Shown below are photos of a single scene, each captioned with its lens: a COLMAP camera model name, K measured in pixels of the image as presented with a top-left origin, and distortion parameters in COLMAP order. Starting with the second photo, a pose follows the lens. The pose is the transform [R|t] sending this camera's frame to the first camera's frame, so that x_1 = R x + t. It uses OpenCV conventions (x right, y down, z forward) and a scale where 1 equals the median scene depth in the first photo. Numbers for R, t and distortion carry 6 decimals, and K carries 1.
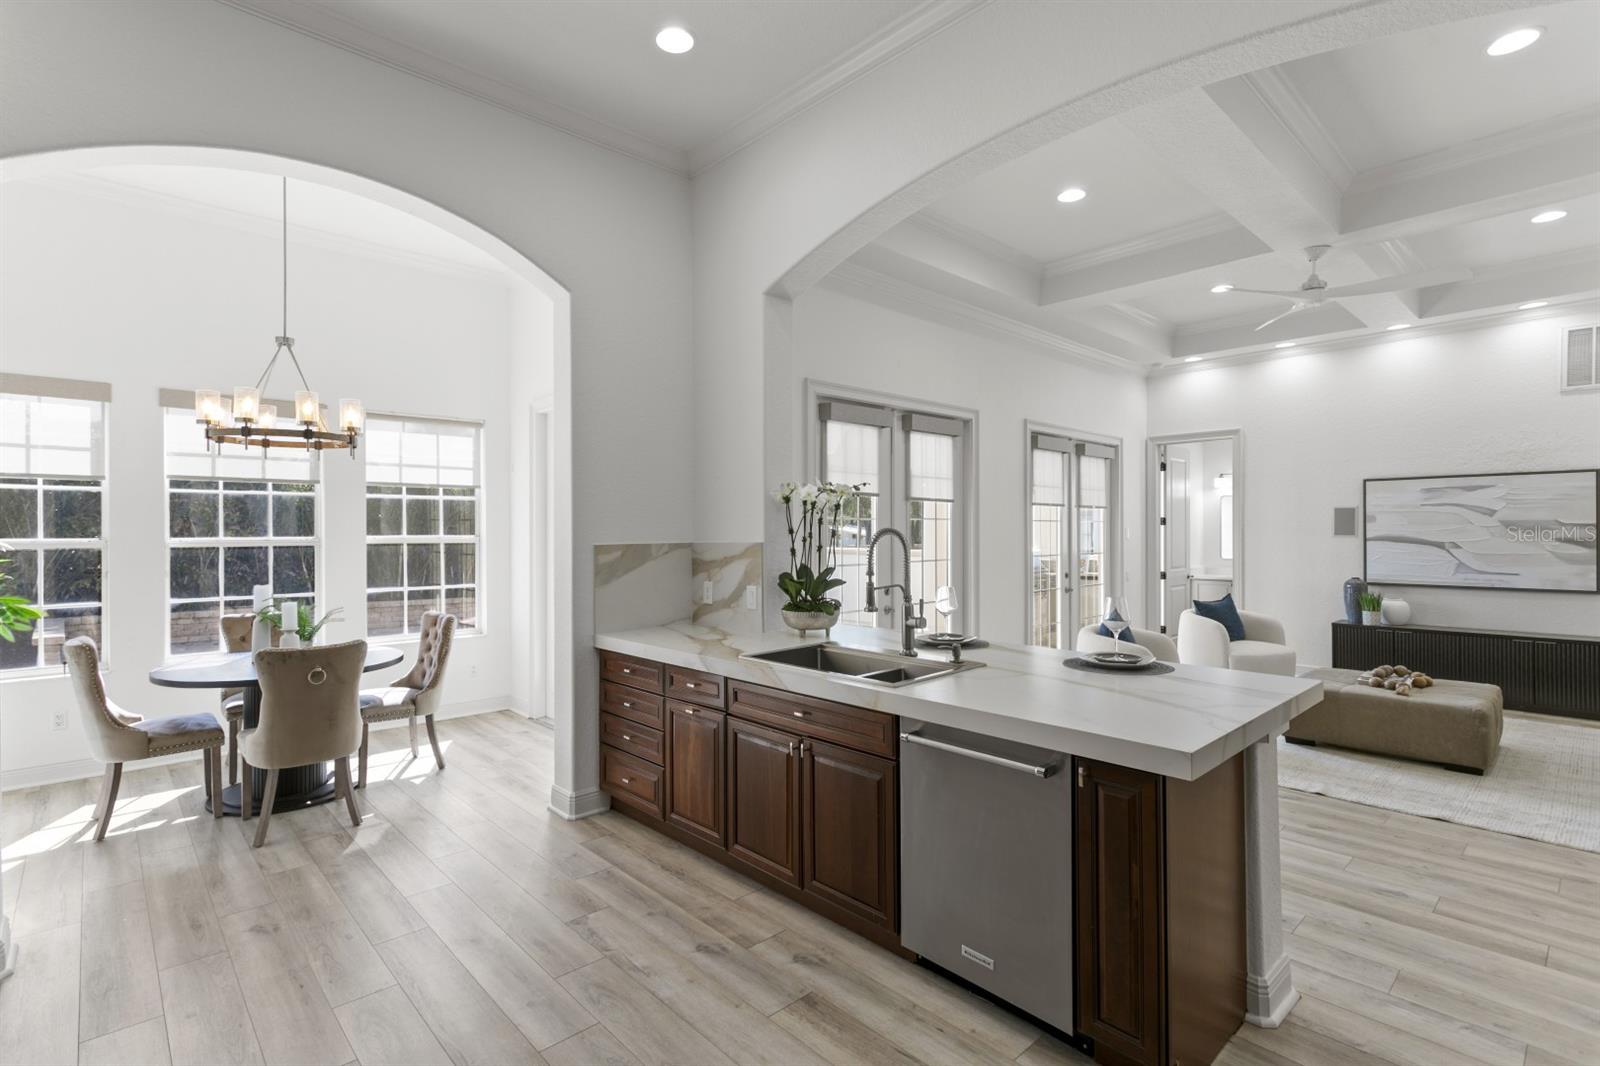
lens RADIAL K [[744.7, 0, 762.6], [0, 744.7, 534.6], [0, 0, 1]] dist [-0.003838, -0.000722]
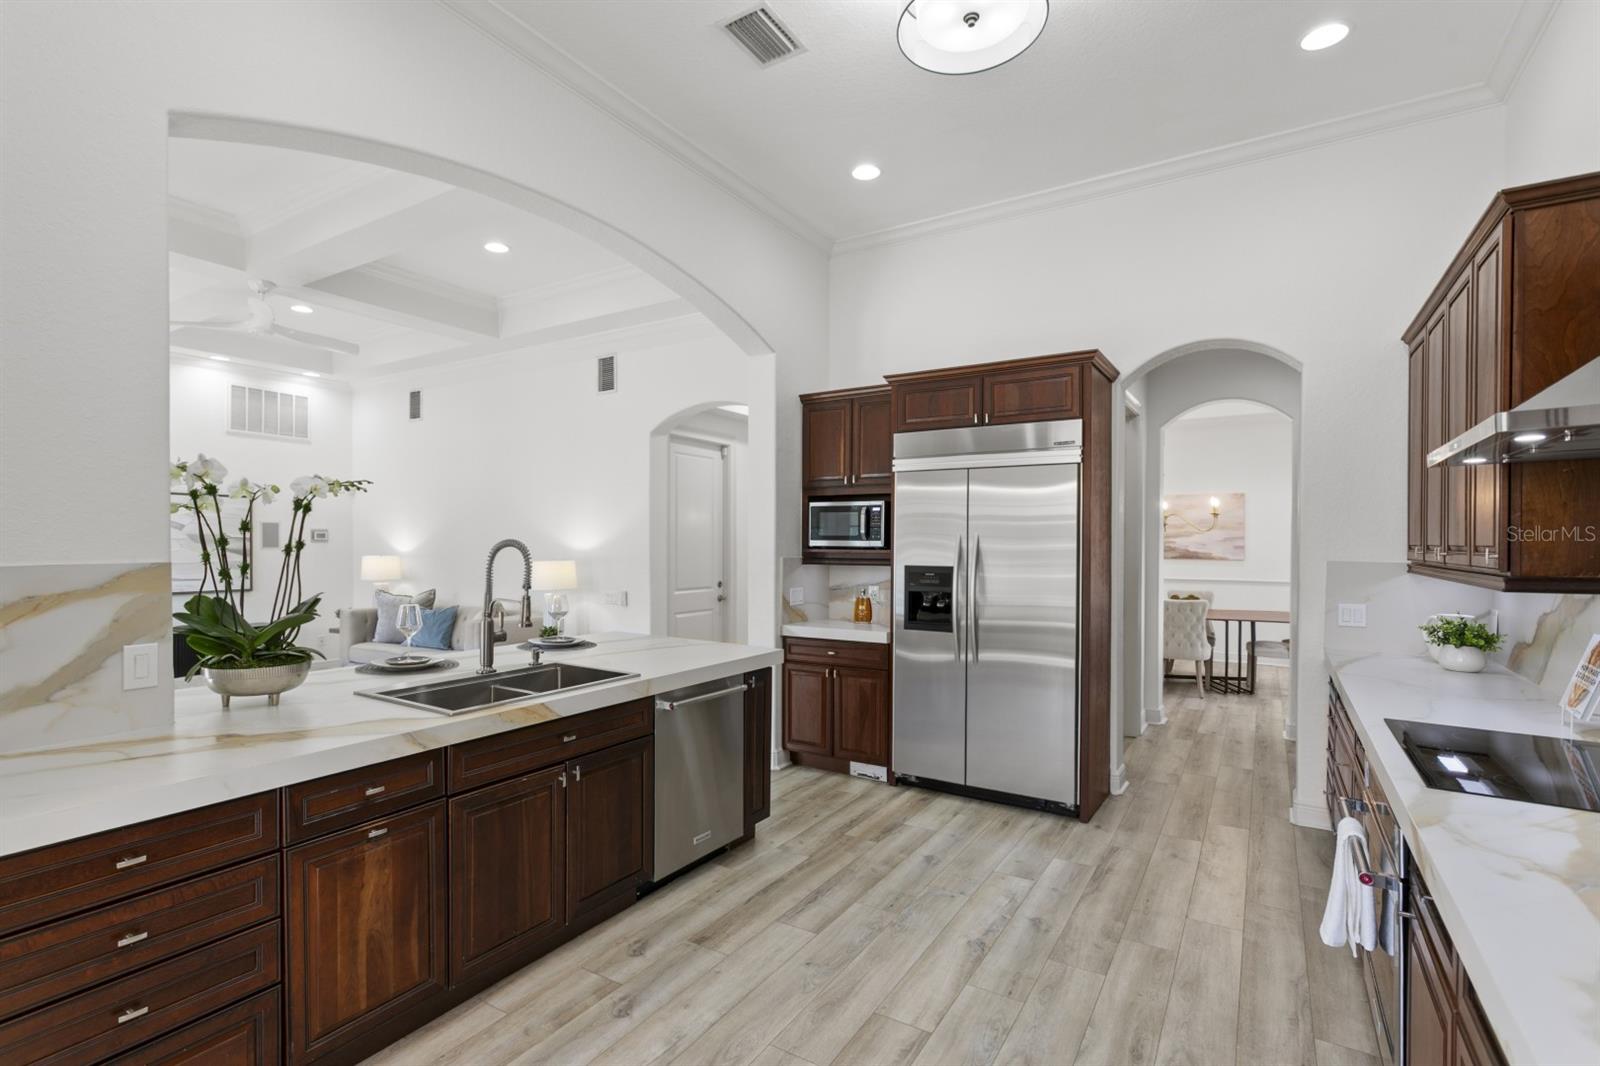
lens RADIAL K [[744.7, 0, 796.7], [0, 744.7, 543.9], [0, 0, 1]] dist [-0.003838, -0.000722]
pose [[-0.274198, 0.000630, 0.961673, -1.010750], [0.002826, 0.999996, 0.000150, -0.002655], [-0.961669, 0.002759, -0.274199, 1.064091]]
